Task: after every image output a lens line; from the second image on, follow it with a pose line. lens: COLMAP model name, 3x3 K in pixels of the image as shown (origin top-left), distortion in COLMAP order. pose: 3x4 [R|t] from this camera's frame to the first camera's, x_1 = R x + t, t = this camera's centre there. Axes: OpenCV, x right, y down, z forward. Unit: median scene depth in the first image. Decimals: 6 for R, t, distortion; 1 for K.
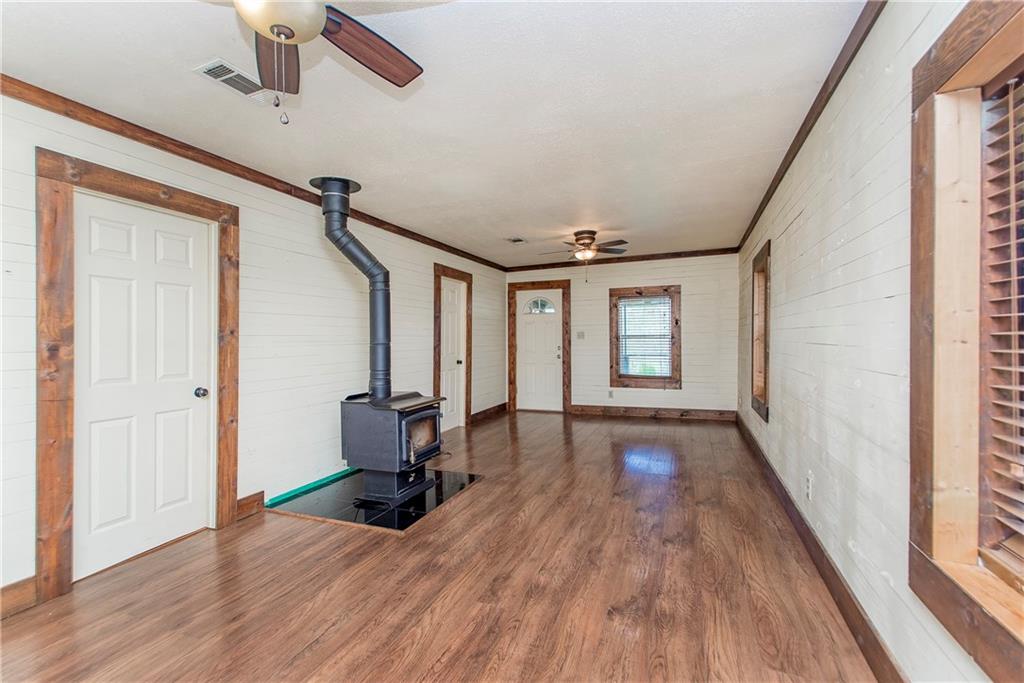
lens RADIAL K [[458.7, 0, 501.5], [0, 458.7, 340.4], [0, 0, 1]] dist [0.001367, -0.000943]
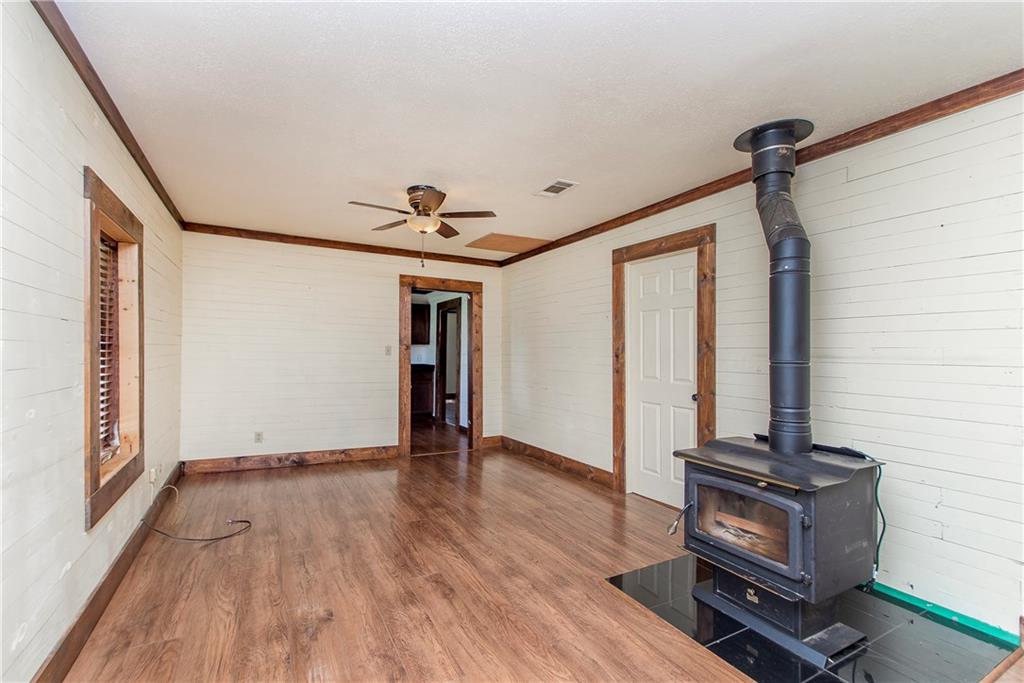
lens RADIAL K [[458.7, 0, 501.2], [0, 458.7, 344.5], [0, 0, 1]] dist [0.001367, -0.000943]
pose [[-0.652880, -0.003392, -0.757454, 0.690119], [-0.002365, 0.999994, -0.002439, -0.020199], [0.757457, 0.000199, -0.652884, 1.754555]]
